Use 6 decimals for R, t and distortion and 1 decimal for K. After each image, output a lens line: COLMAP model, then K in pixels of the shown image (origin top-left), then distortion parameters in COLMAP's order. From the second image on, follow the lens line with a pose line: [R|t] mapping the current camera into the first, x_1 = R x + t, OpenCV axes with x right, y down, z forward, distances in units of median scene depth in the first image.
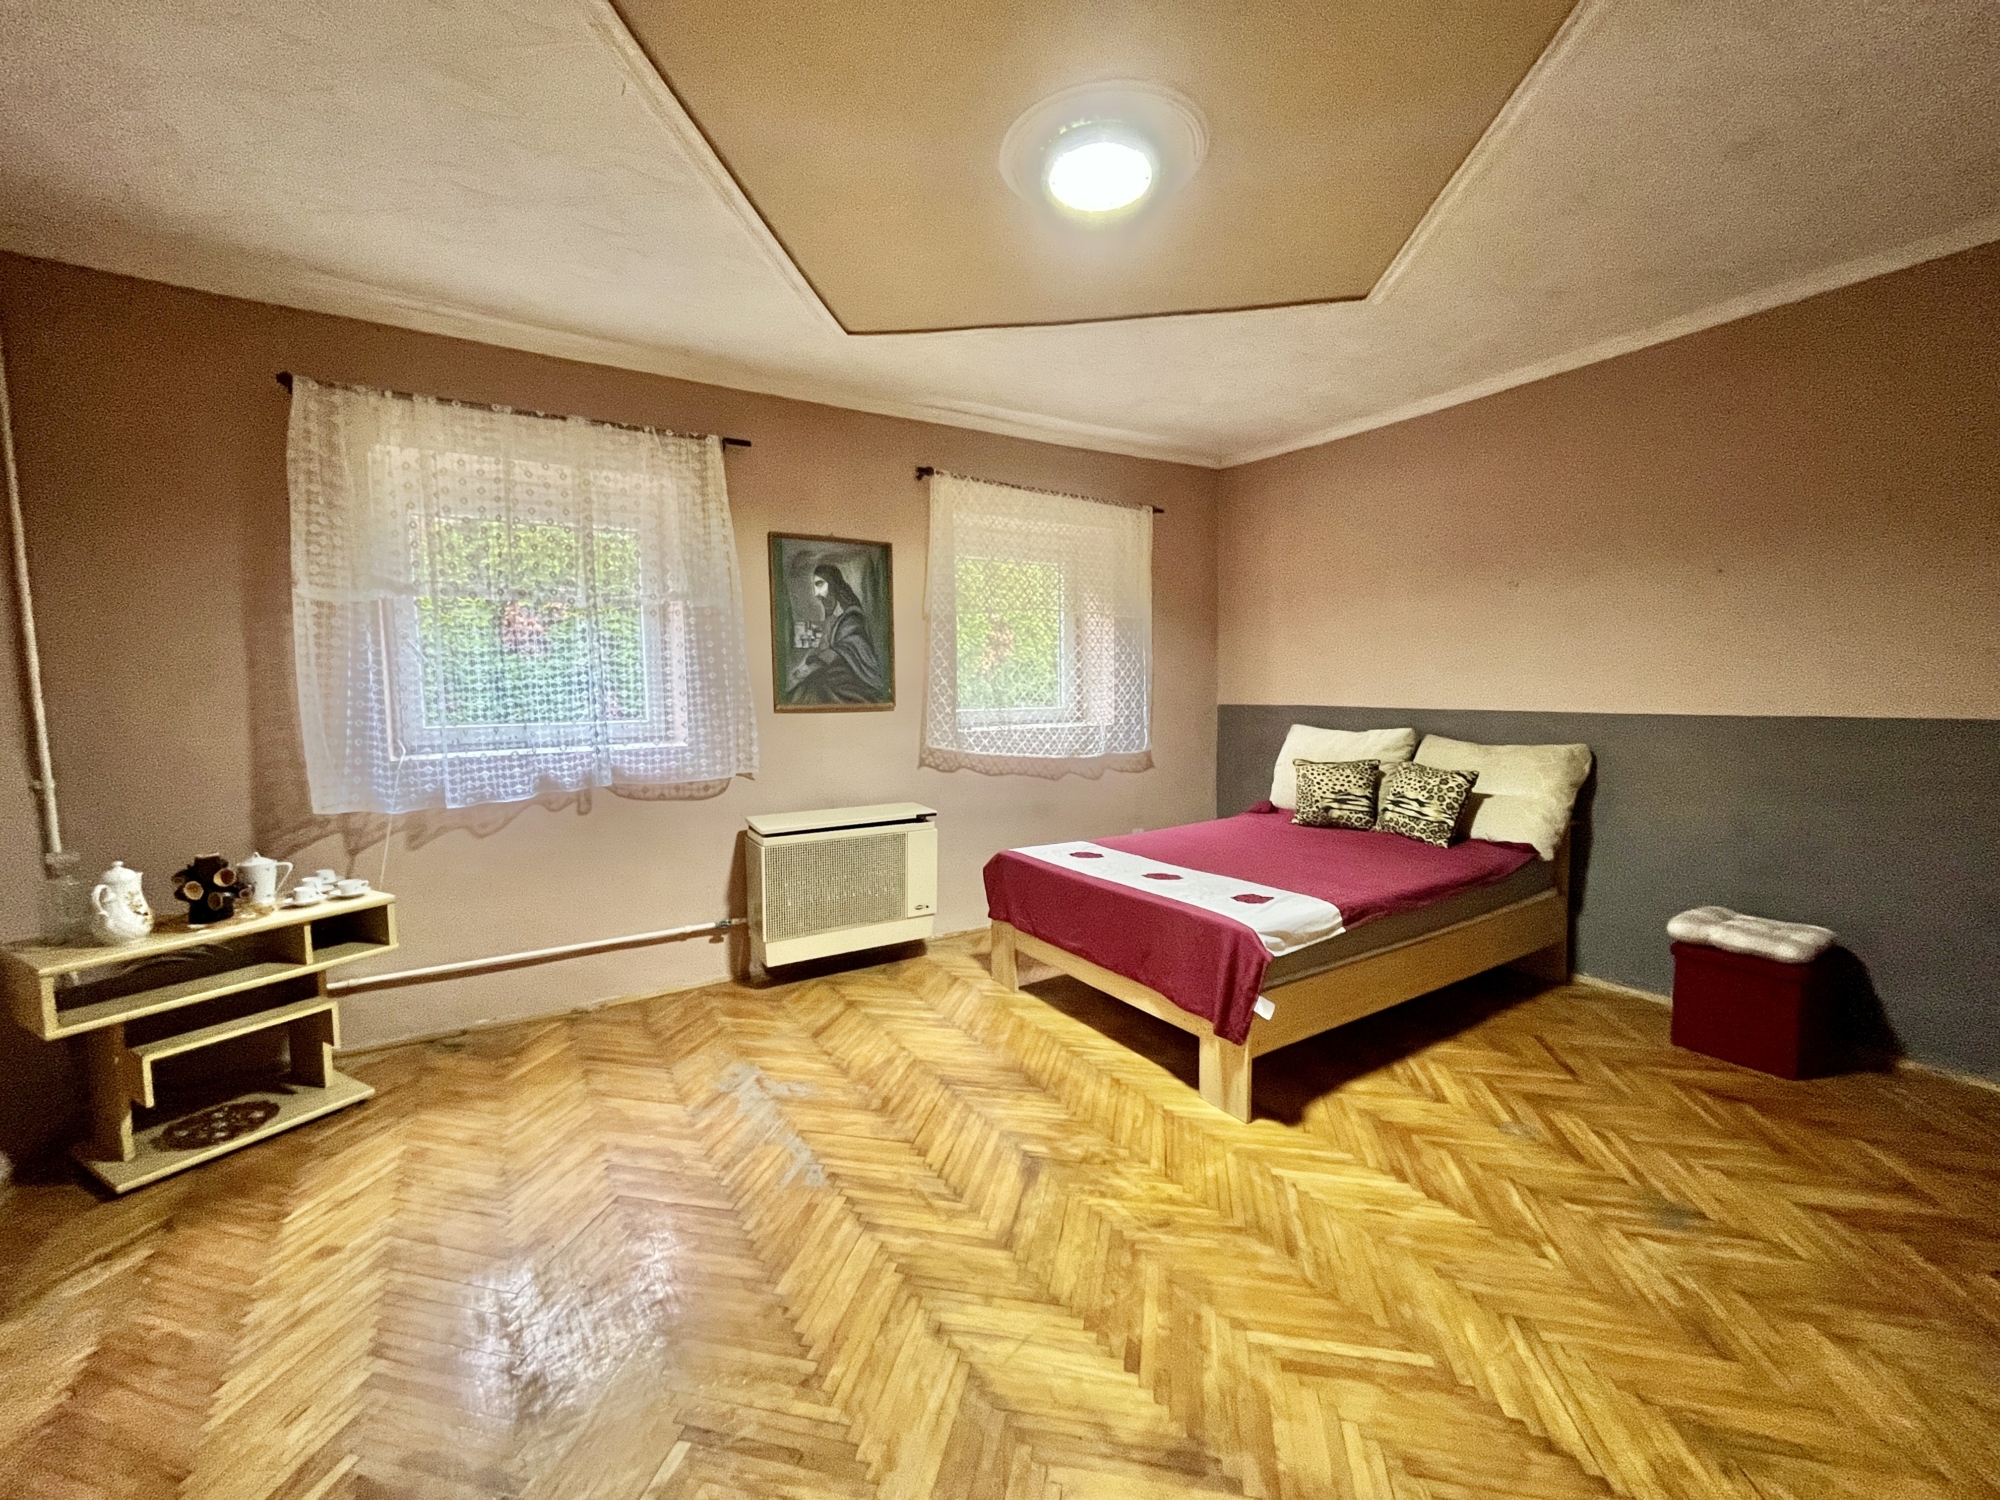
lens RADIAL K [[808.4, 0, 996.3], [0, 808.4, 744.1], [0, 0, 1]] dist [-0.003662, 0.000735]
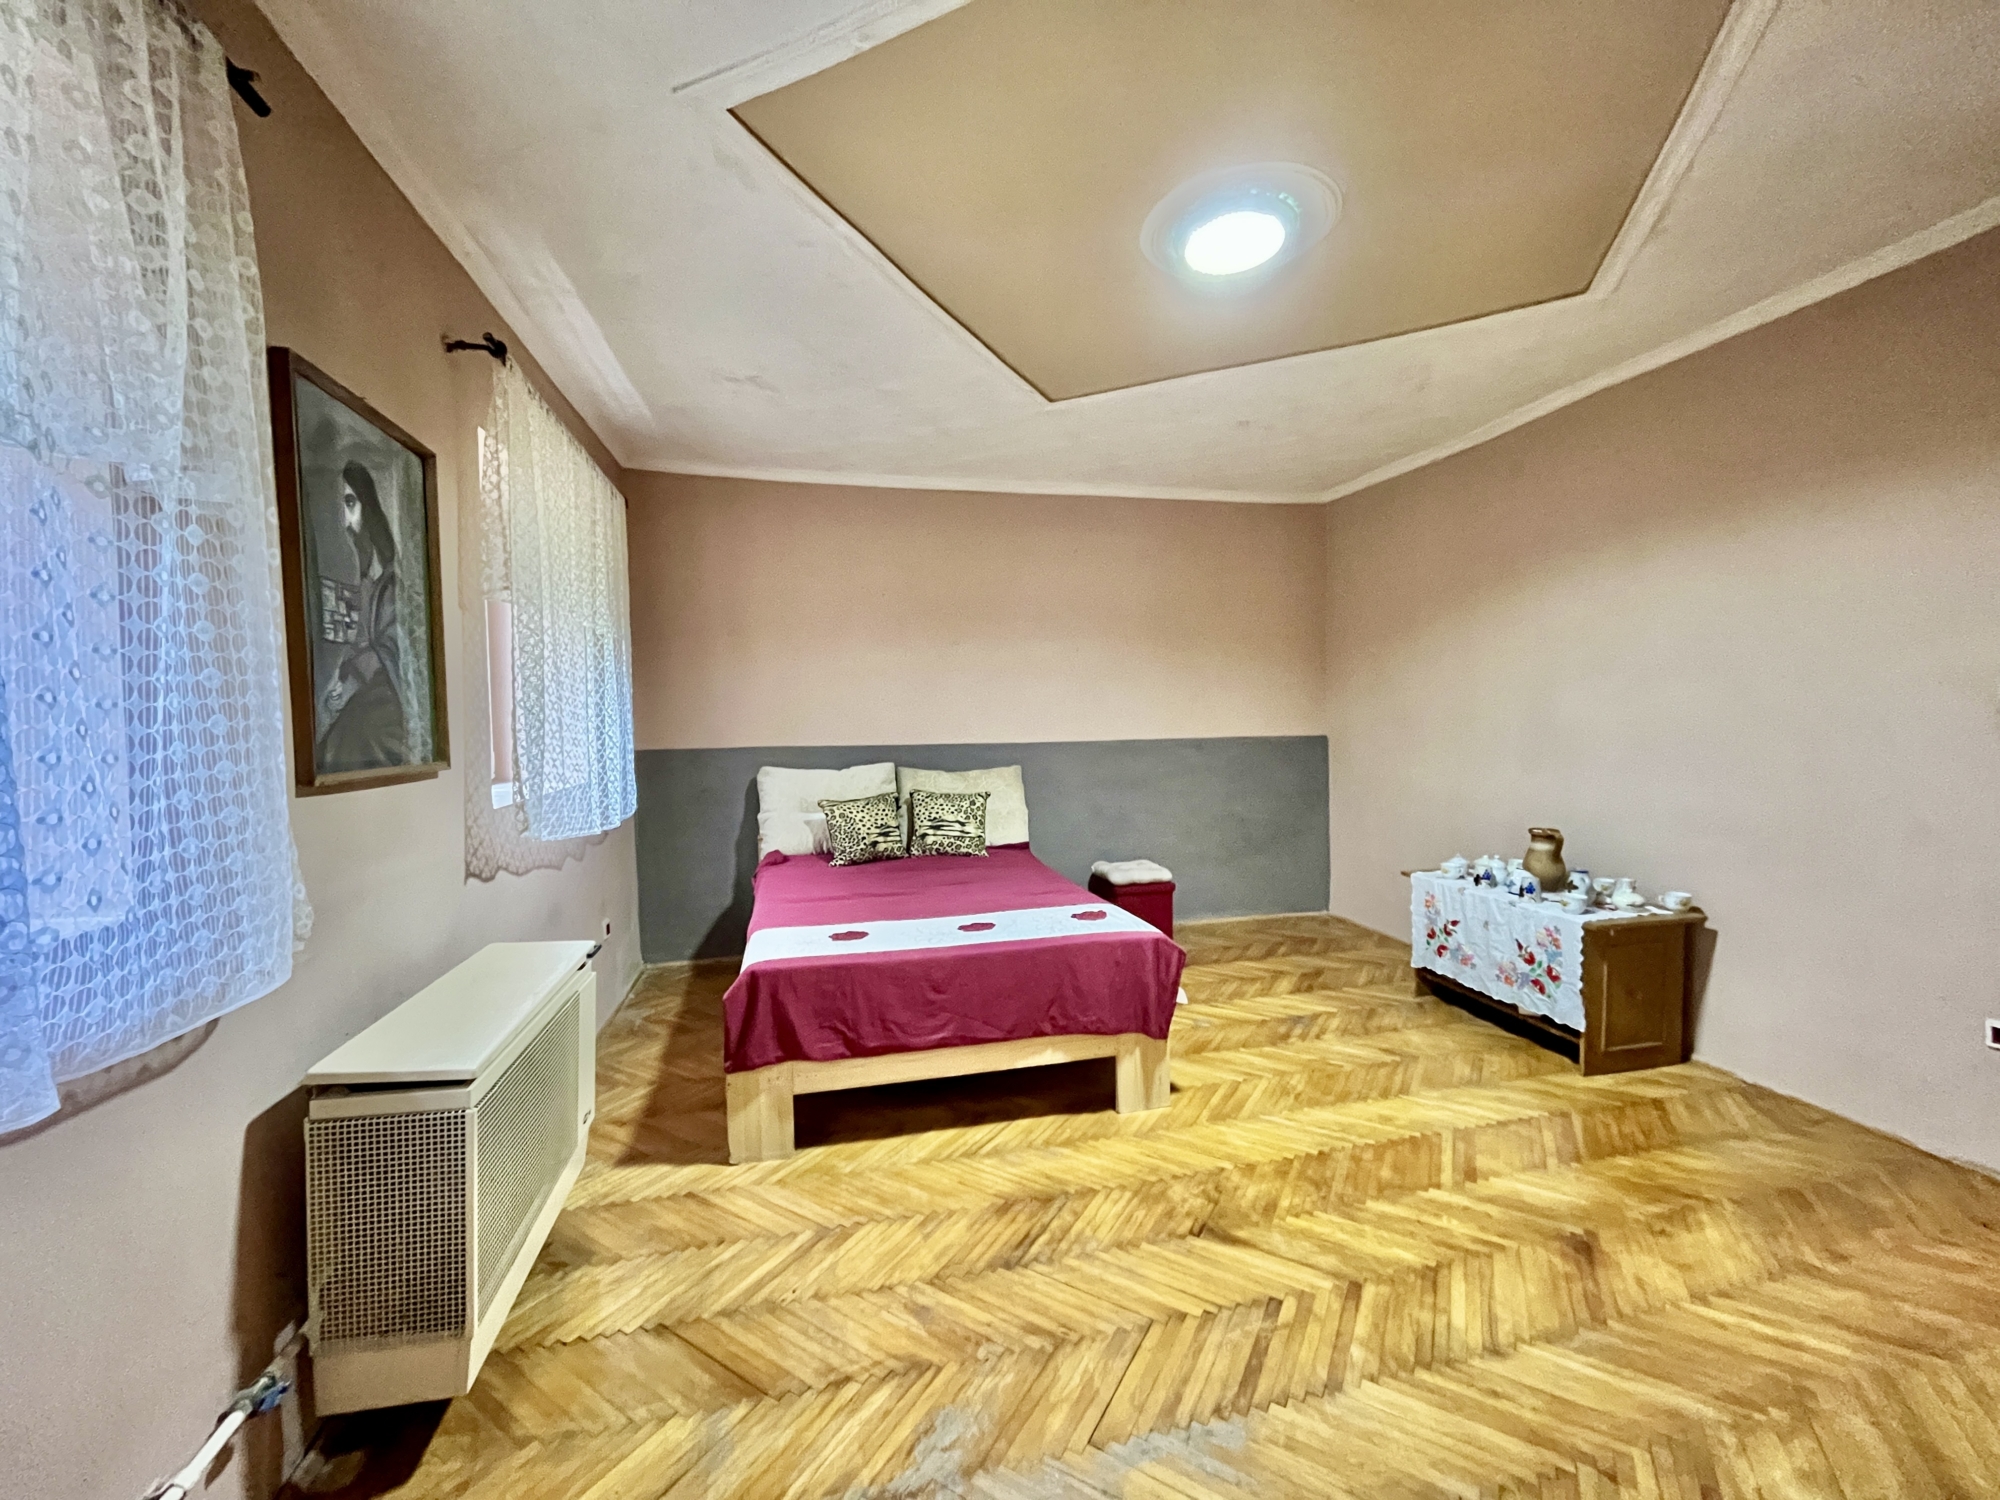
lens RADIAL K [[808.4, 0, 996.7], [0, 808.4, 750.0], [0, 0, 1]] dist [-0.003662, 0.000735]
pose [[0.324948, -0.034787, 0.945092, -0.546404], [0.082879, 0.996526, 0.008184, -0.037094], [-0.942093, 0.075669, 0.326702, 0.547953]]
